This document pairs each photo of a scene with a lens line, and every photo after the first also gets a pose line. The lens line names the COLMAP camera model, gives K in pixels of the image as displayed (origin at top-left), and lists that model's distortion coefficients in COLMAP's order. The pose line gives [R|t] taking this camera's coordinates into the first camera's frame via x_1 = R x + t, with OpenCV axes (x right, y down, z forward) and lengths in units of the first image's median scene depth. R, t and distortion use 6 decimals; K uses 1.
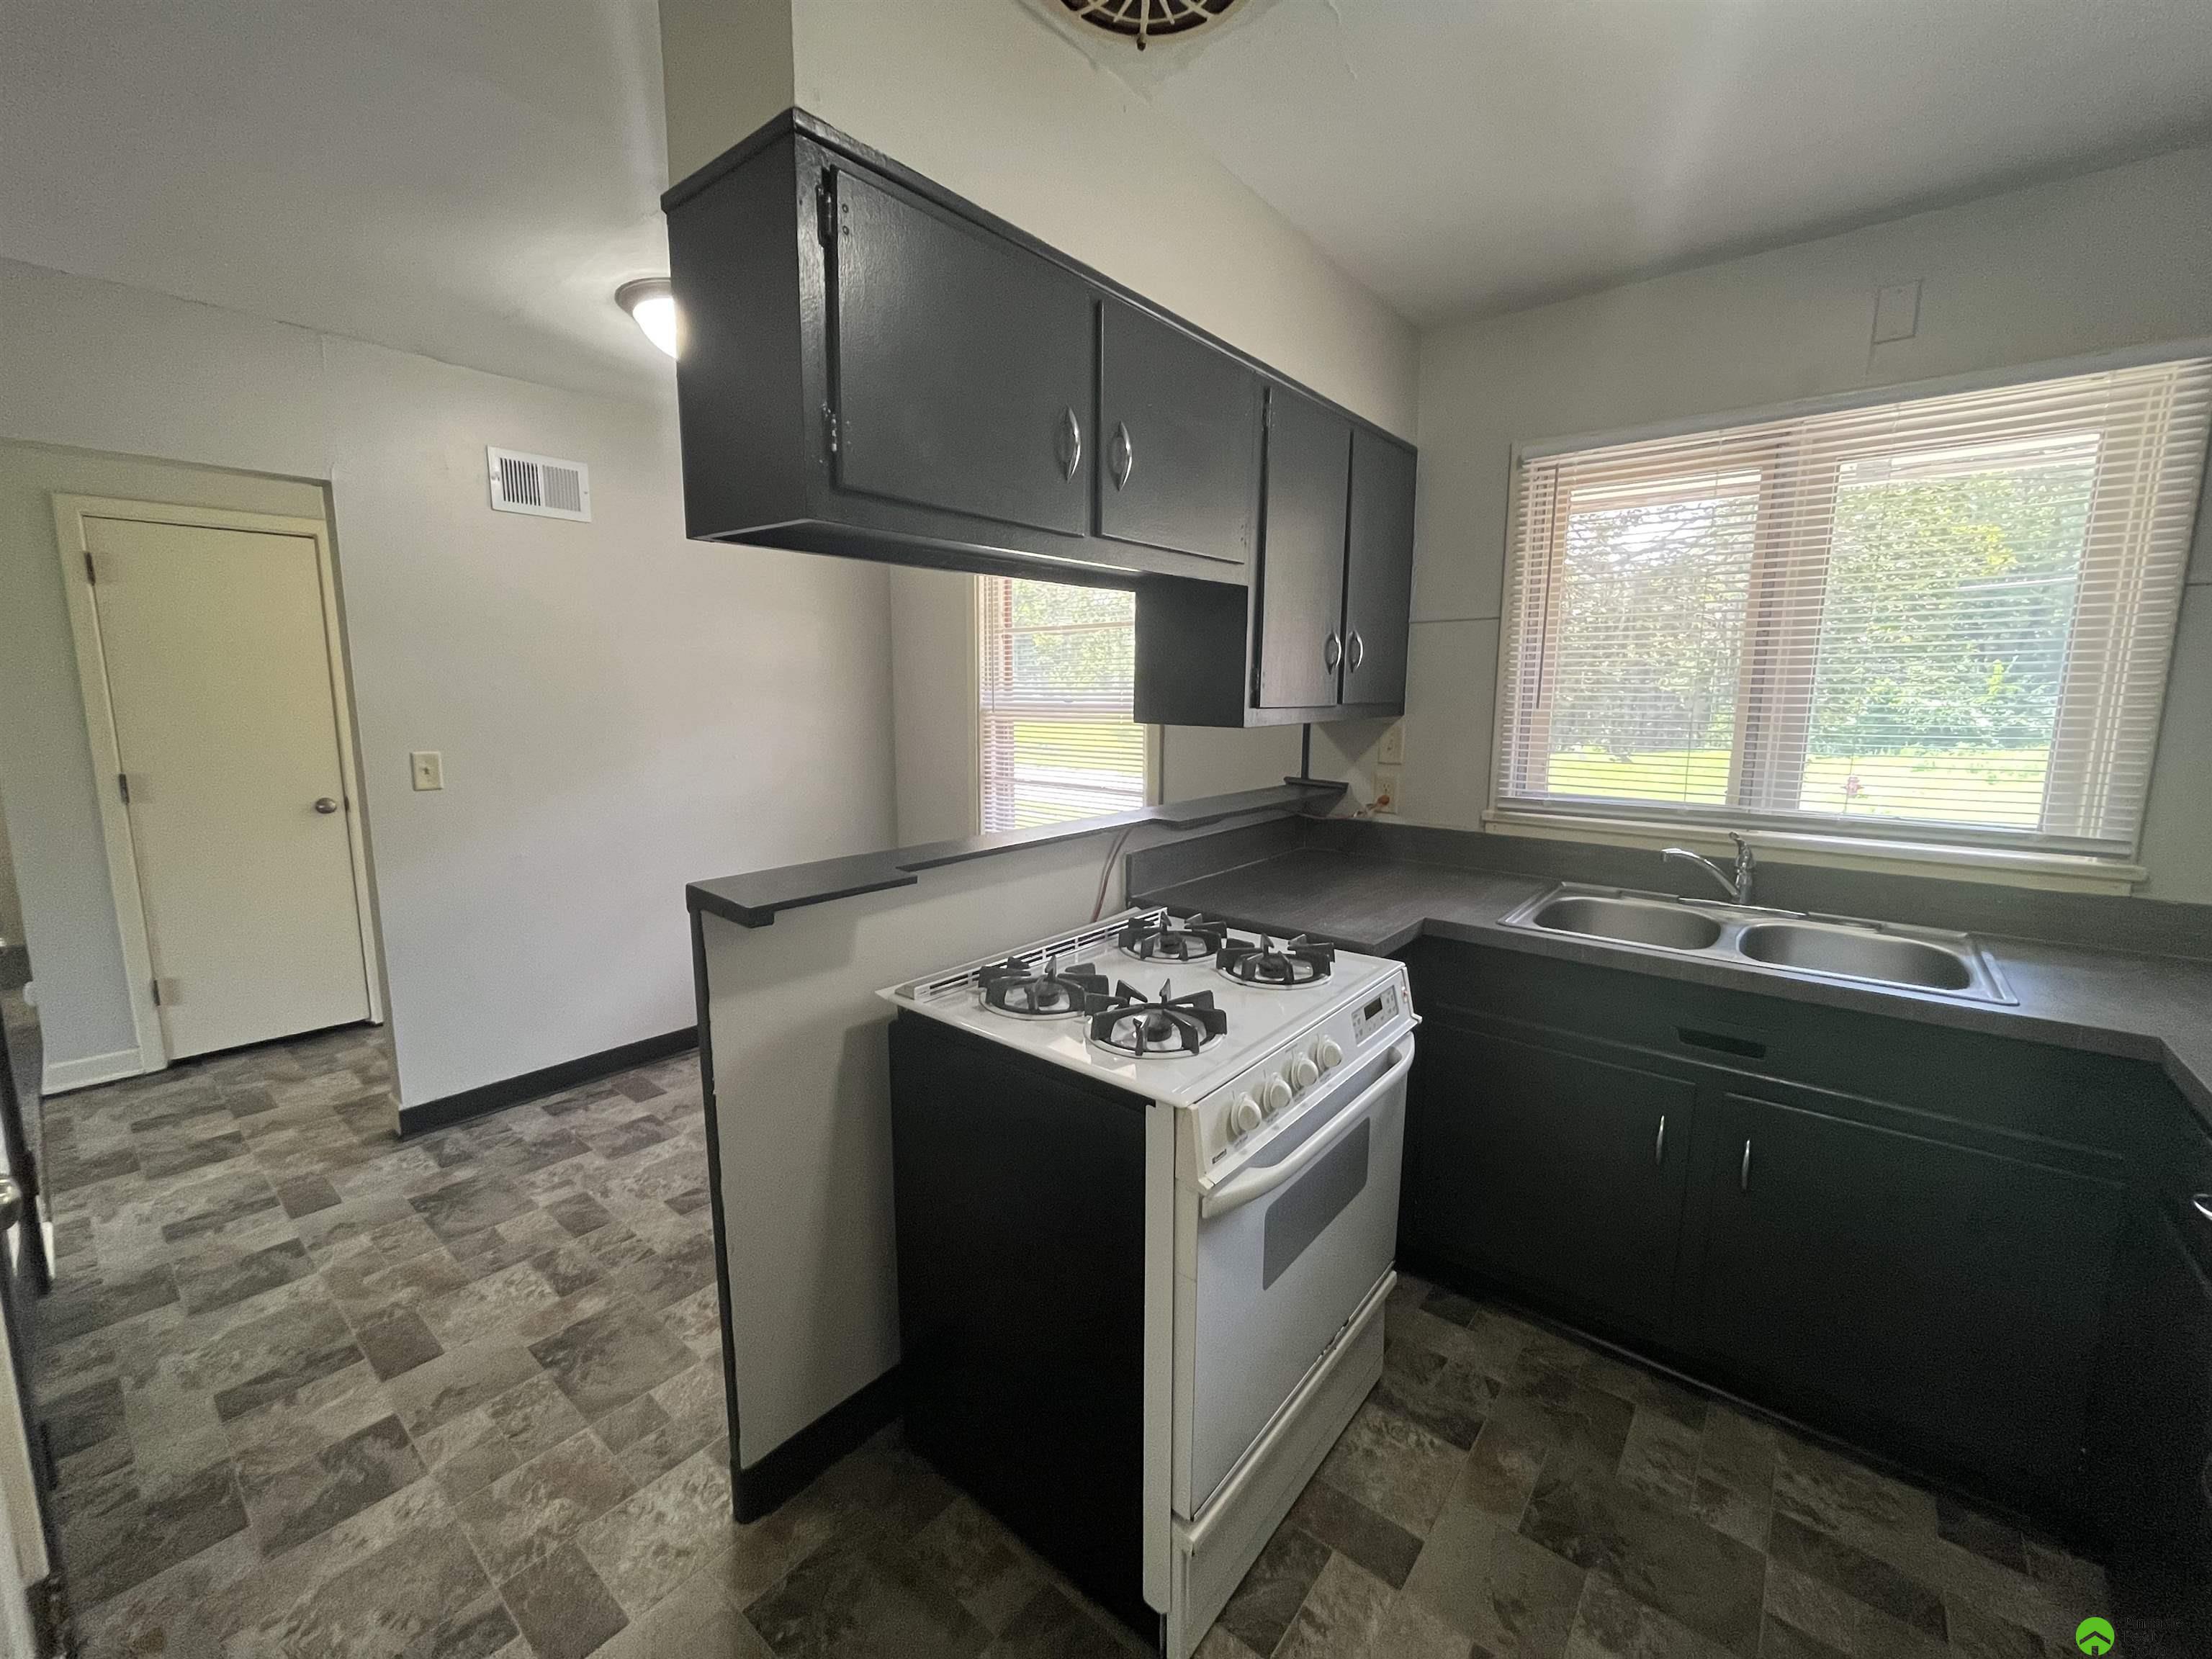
lens RADIAL K [[902.3, 0, 1111.8], [0, 902.3, 814.4], [0, 0, 1]] dist [0.003463, 0.000166]
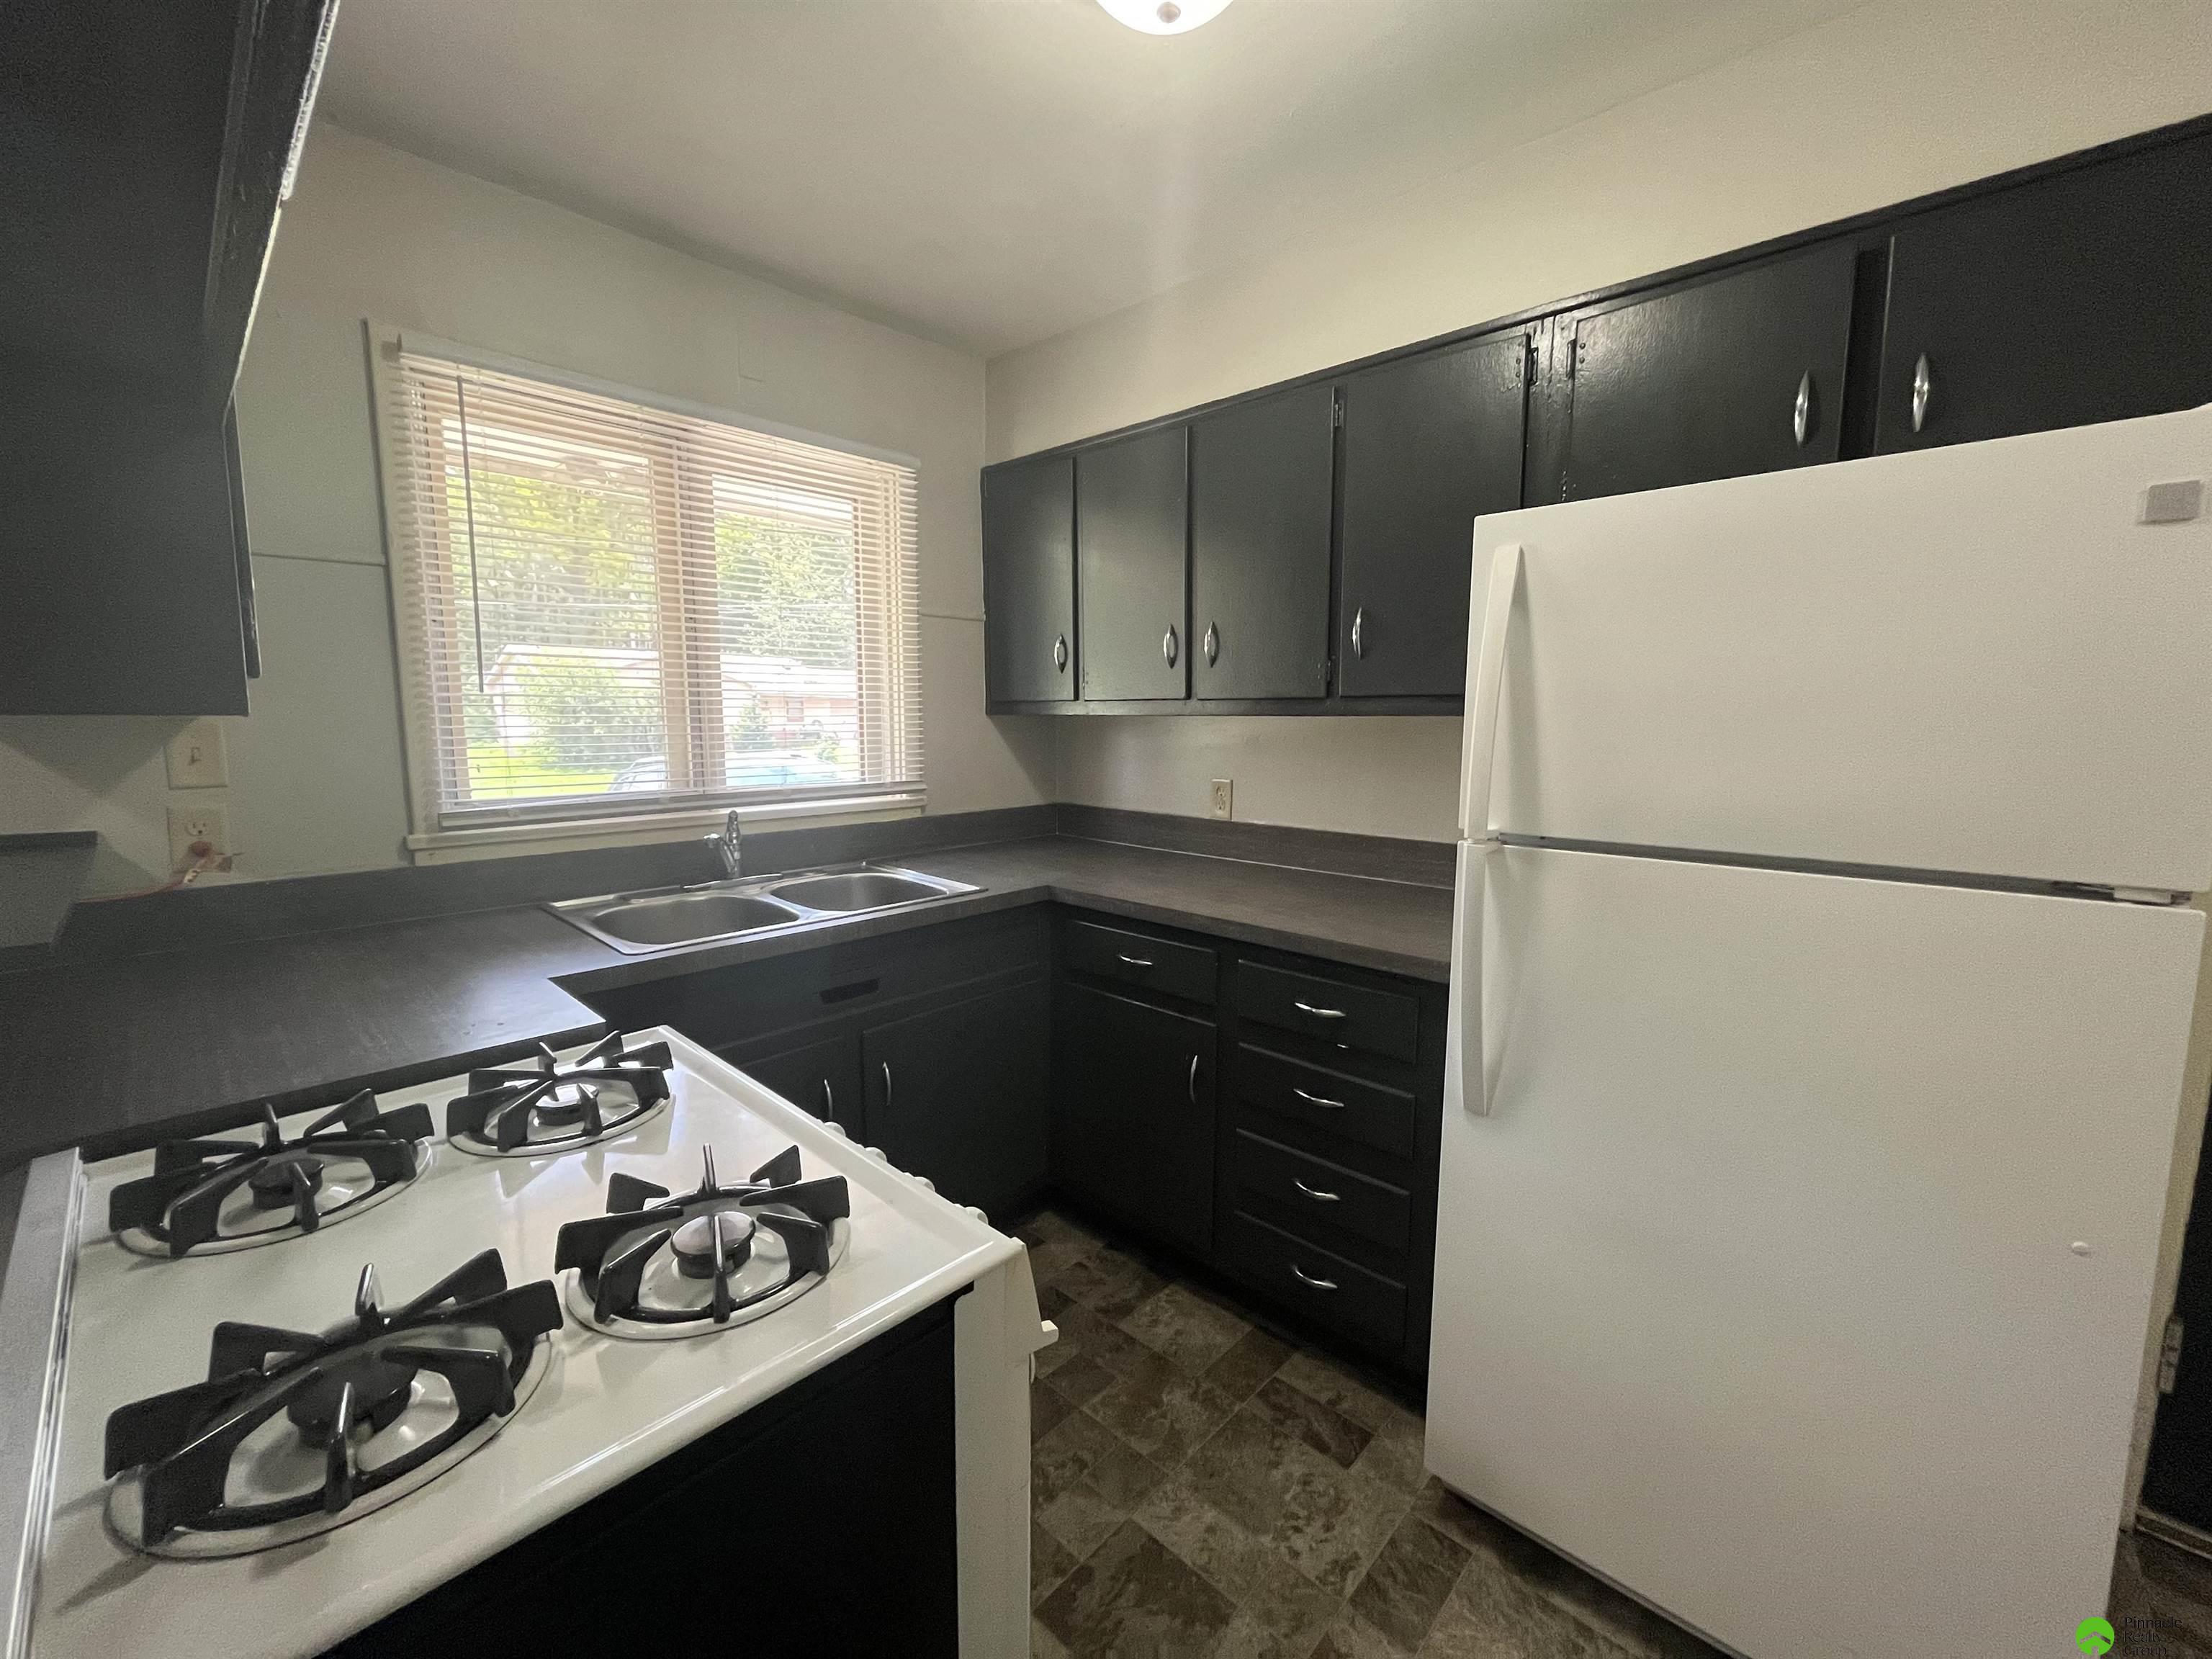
lens RADIAL K [[902.3, 0, 1111.8], [0, 902.3, 814.4], [0, 0, 1]] dist [0.003463, 0.000166]
pose [[0.069979, -0.120905, 0.990194, -0.309186], [0.130253, 0.985237, 0.111095, -0.034519], [-0.989008, 0.121202, 0.084695, 0.477694]]
